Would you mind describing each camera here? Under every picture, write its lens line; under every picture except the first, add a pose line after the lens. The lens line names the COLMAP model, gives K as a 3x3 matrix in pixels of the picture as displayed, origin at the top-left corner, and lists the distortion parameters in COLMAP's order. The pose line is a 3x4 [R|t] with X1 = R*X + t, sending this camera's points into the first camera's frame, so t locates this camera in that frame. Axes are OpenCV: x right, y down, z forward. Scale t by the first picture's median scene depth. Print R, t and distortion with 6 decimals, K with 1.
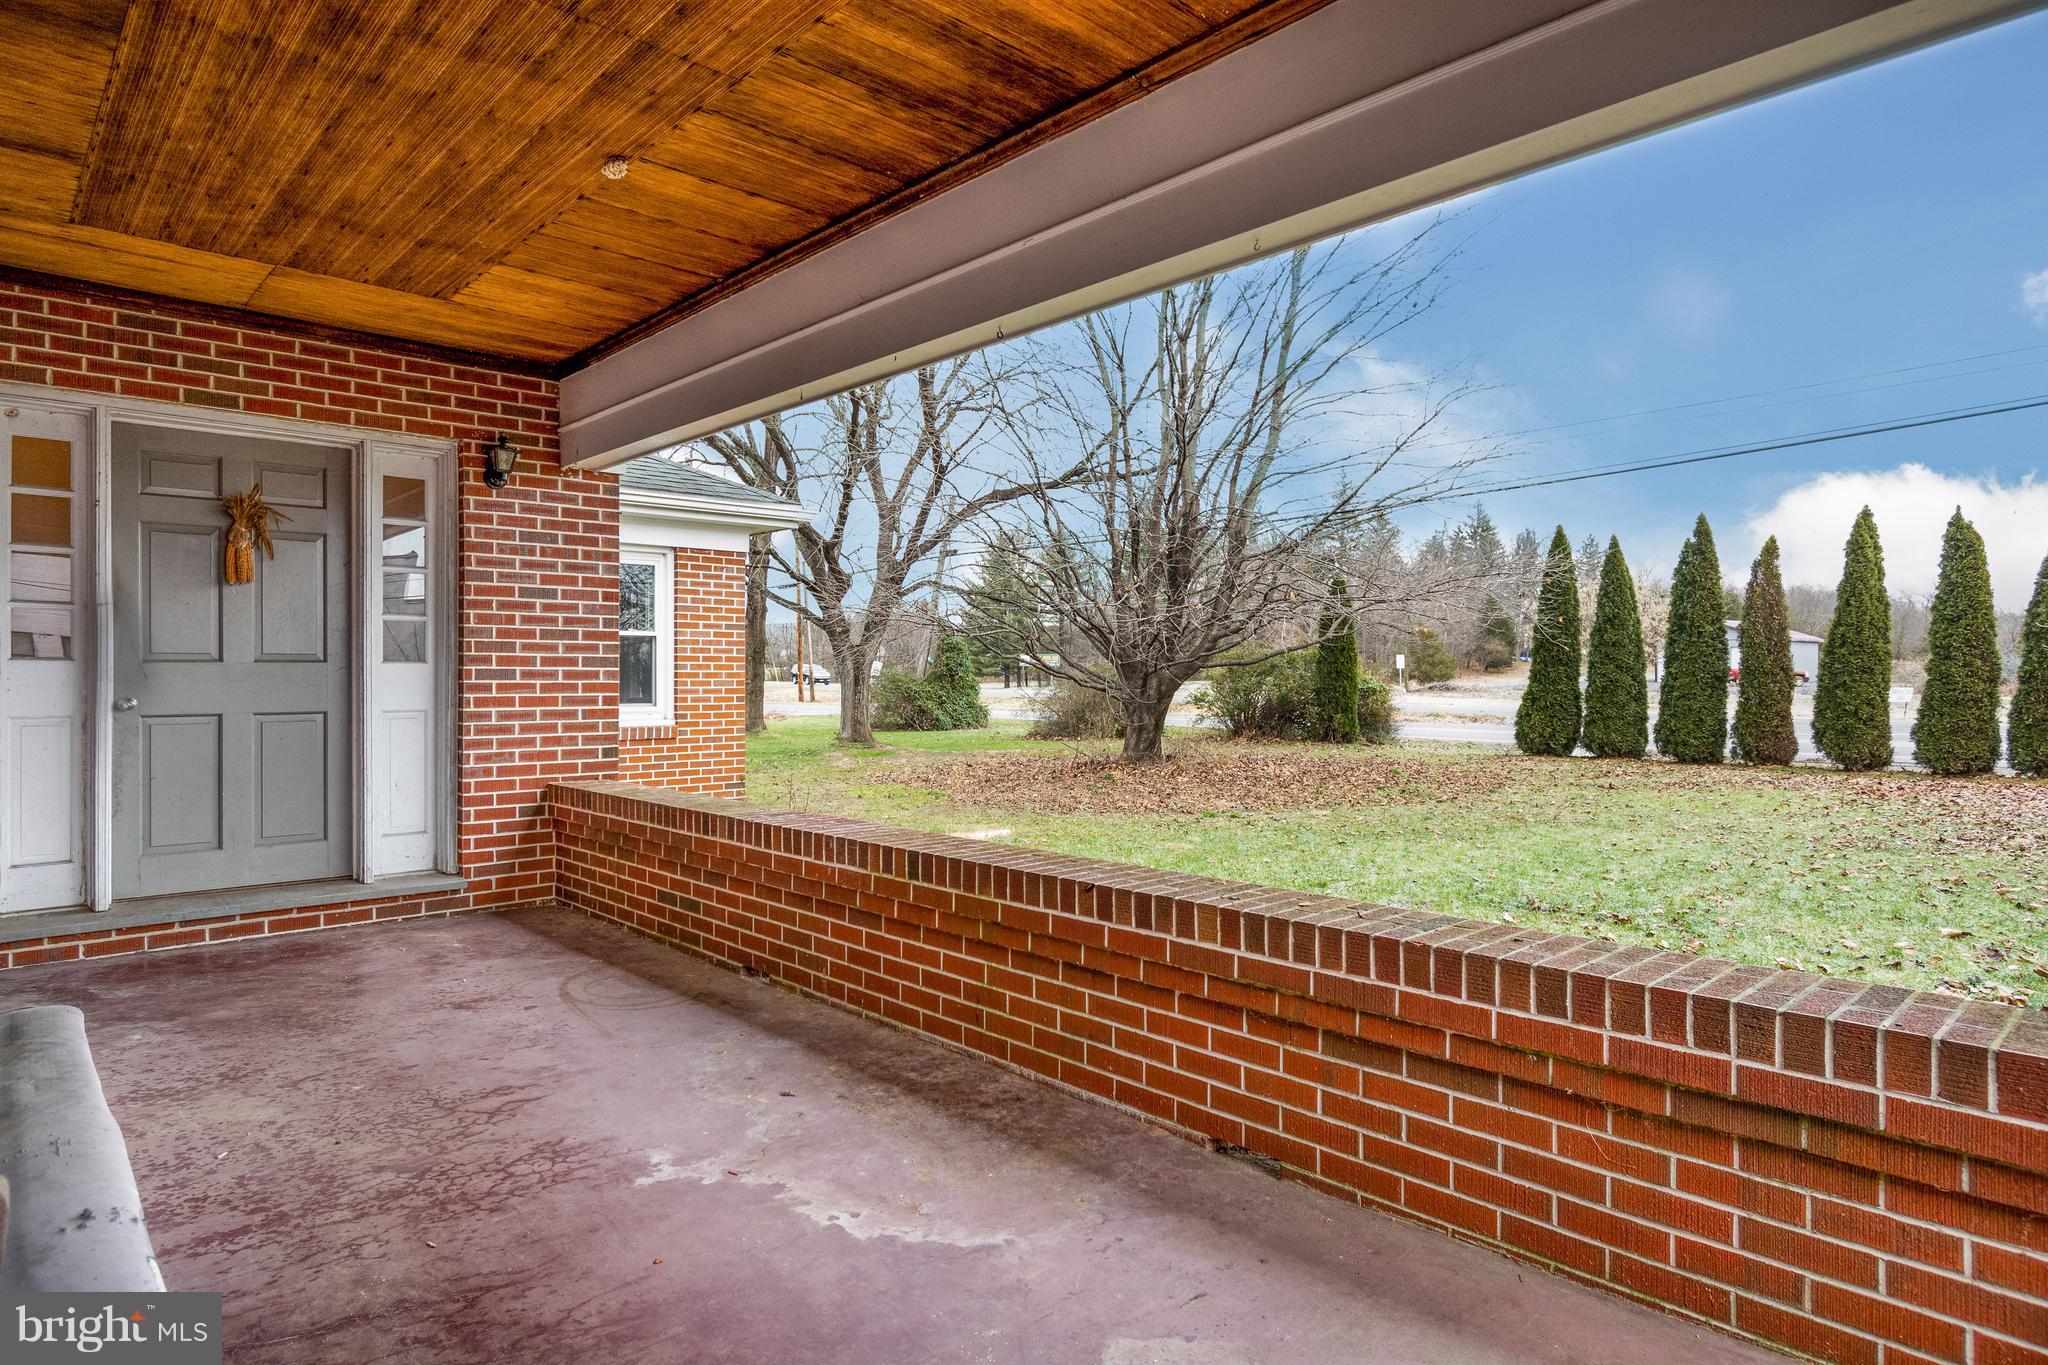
lens RADIAL K [[1165.6, 0, 1026.1], [0, 1165.6, 675.3], [0, 0, 1]] dist [0.004509, -0.000410]
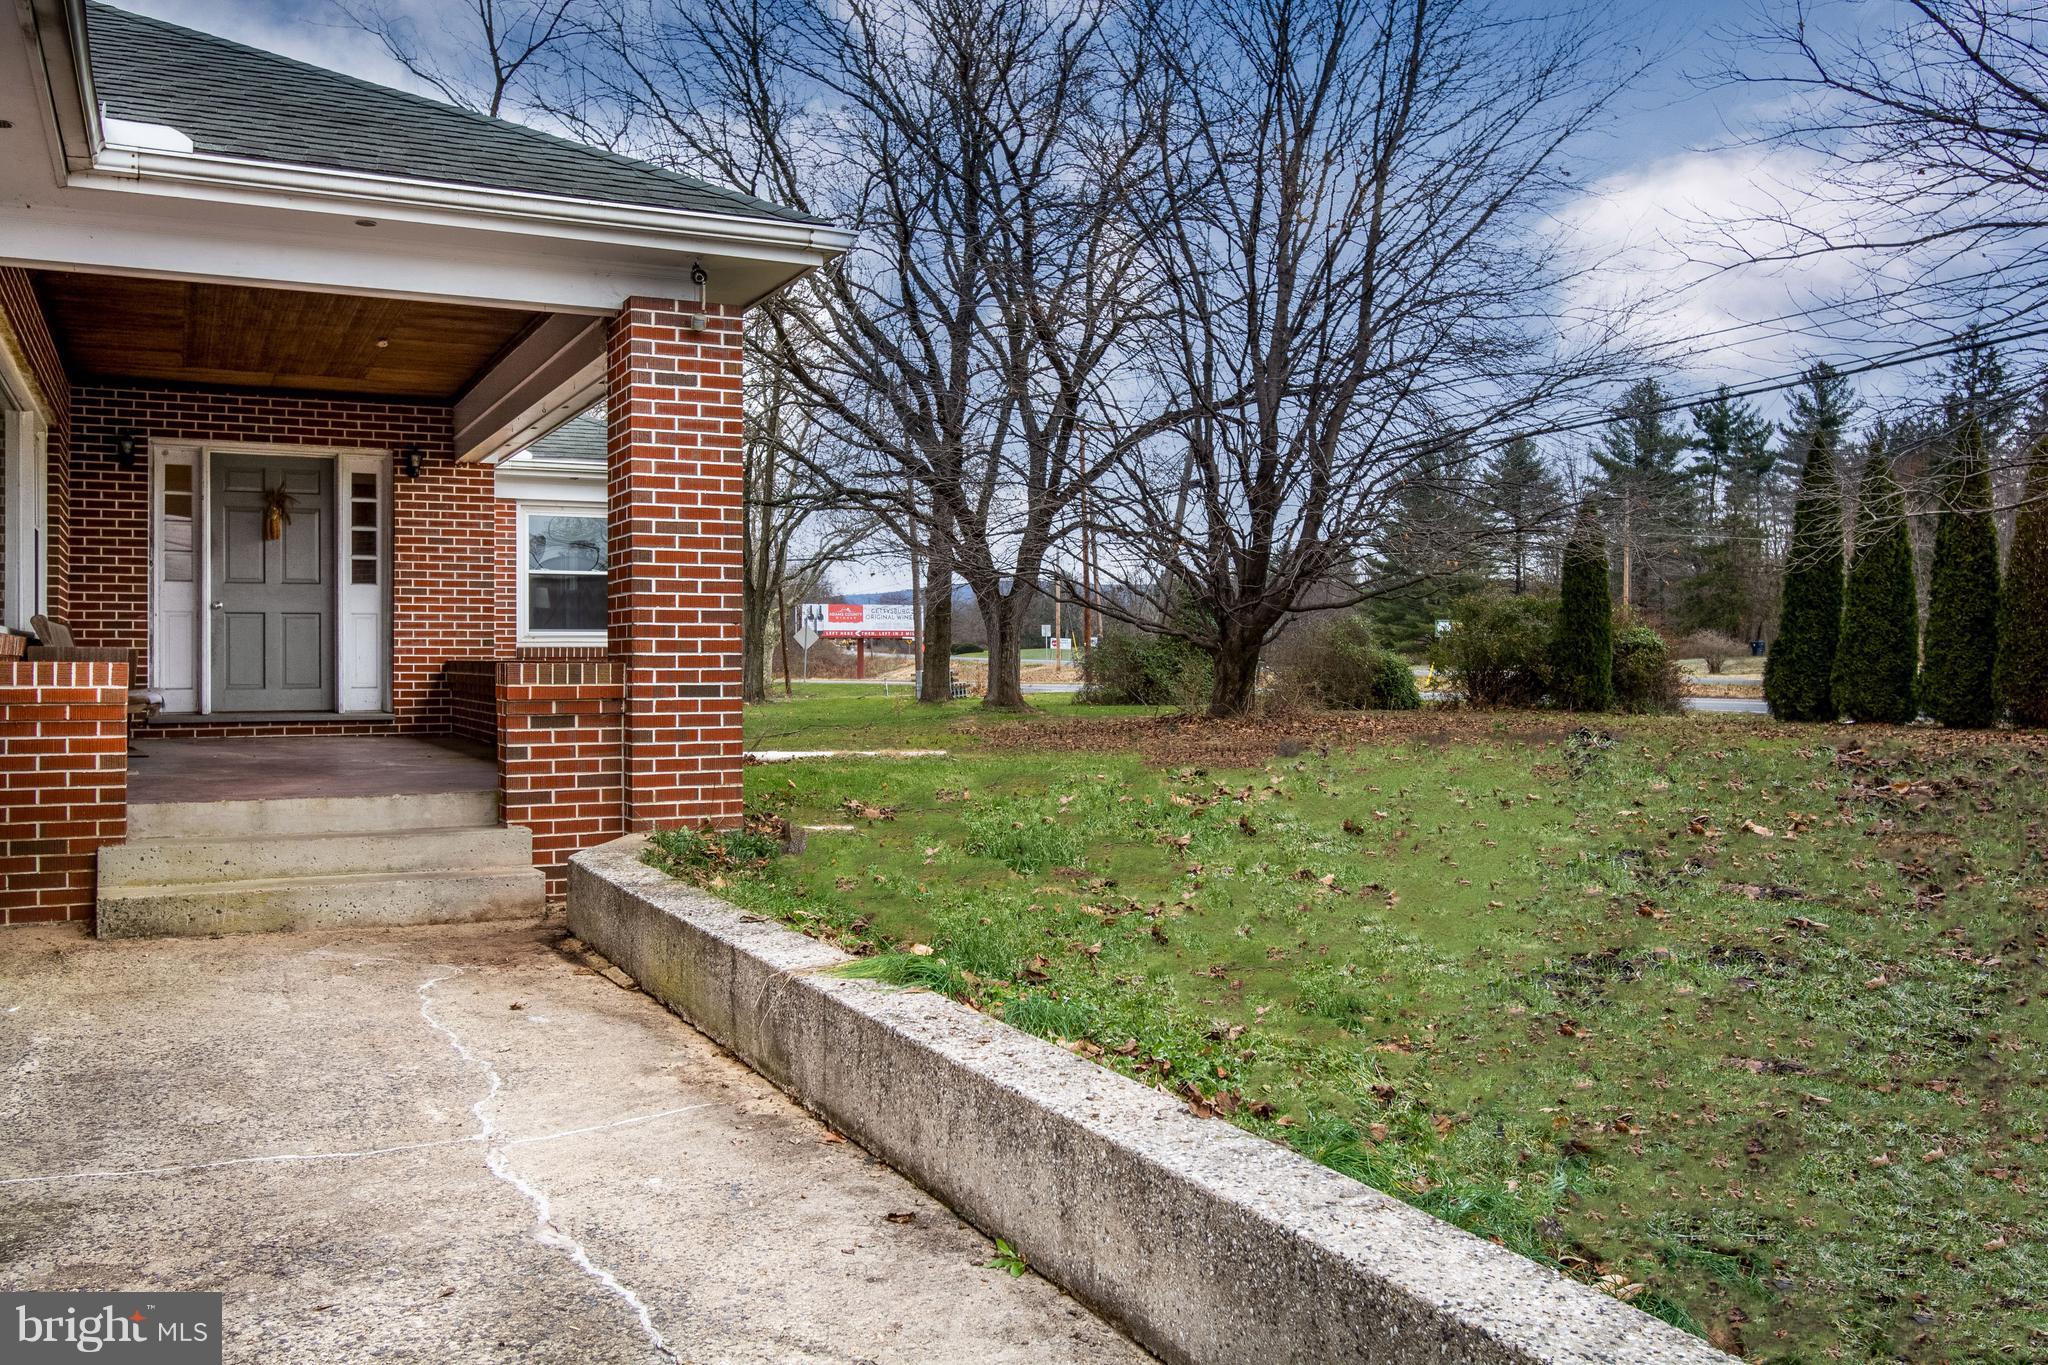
lens RADIAL K [[1718.9, 0, 1038.1], [0, 1718.9, 665.7], [0, 0, 1]] dist [0.001063, -0.014017]
pose [[0.960165, -0.000900, -0.279433, 1.040427], [0.001912, 0.999993, 0.003351, 0.095273], [0.279428, -0.003752, 0.960159, -1.049363]]
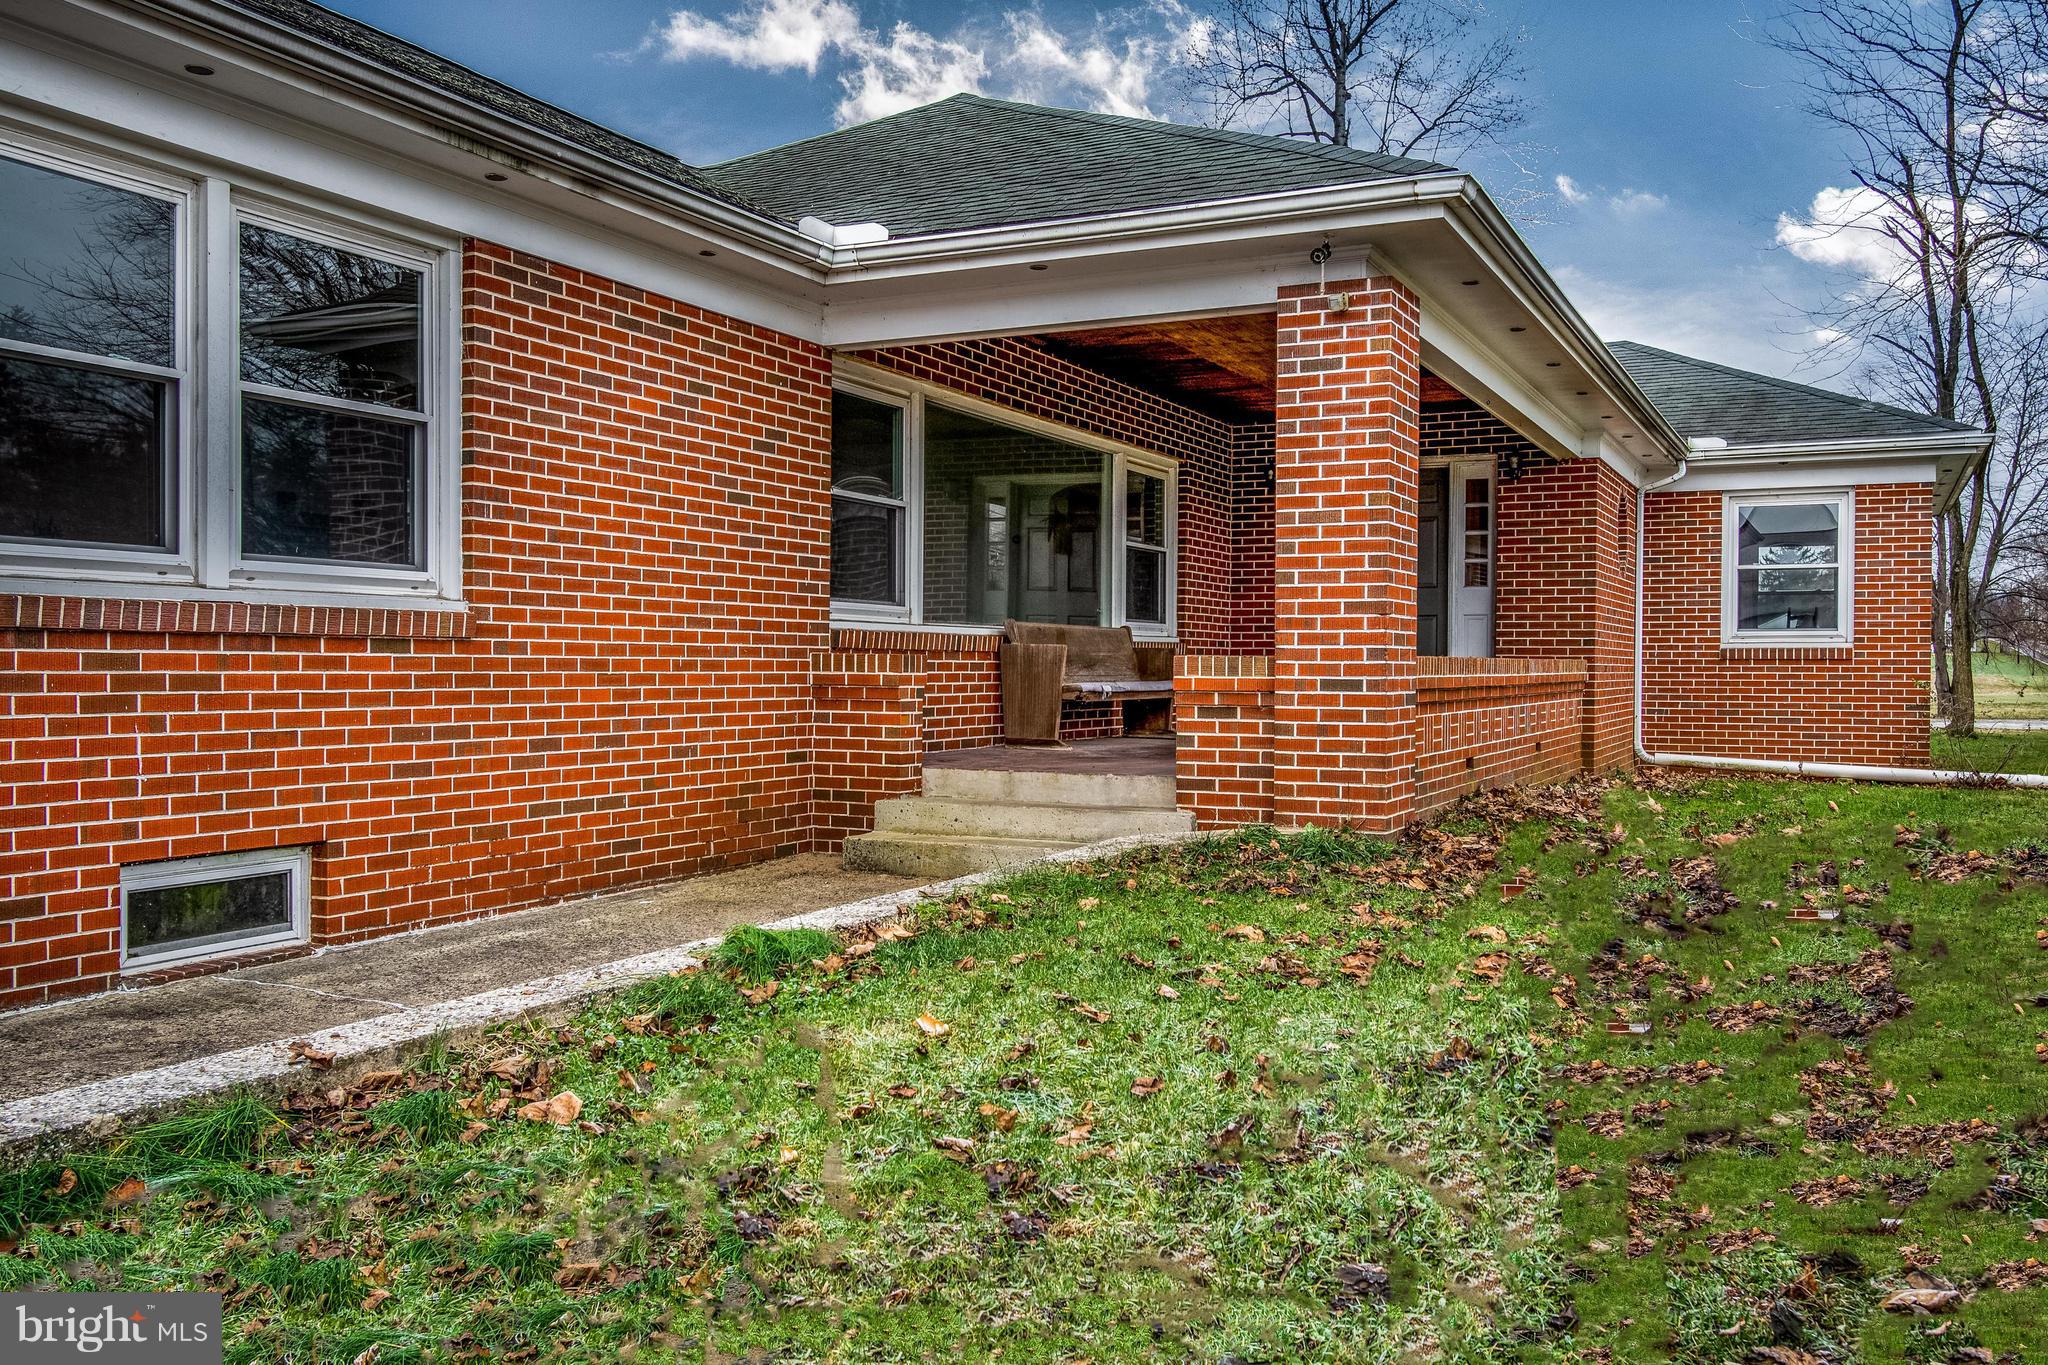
lens RADIAL K [[1718.9, 0, 1025.9], [0, 1718.9, 680.0], [0, 0, 1]] dist [0.001063, -0.014017]
pose [[0.358927, 0.008747, -0.933325, 1.542266], [-0.004552, 0.999961, 0.007620, 0.106650], [0.933354, 0.001514, 0.358953, -0.508994]]
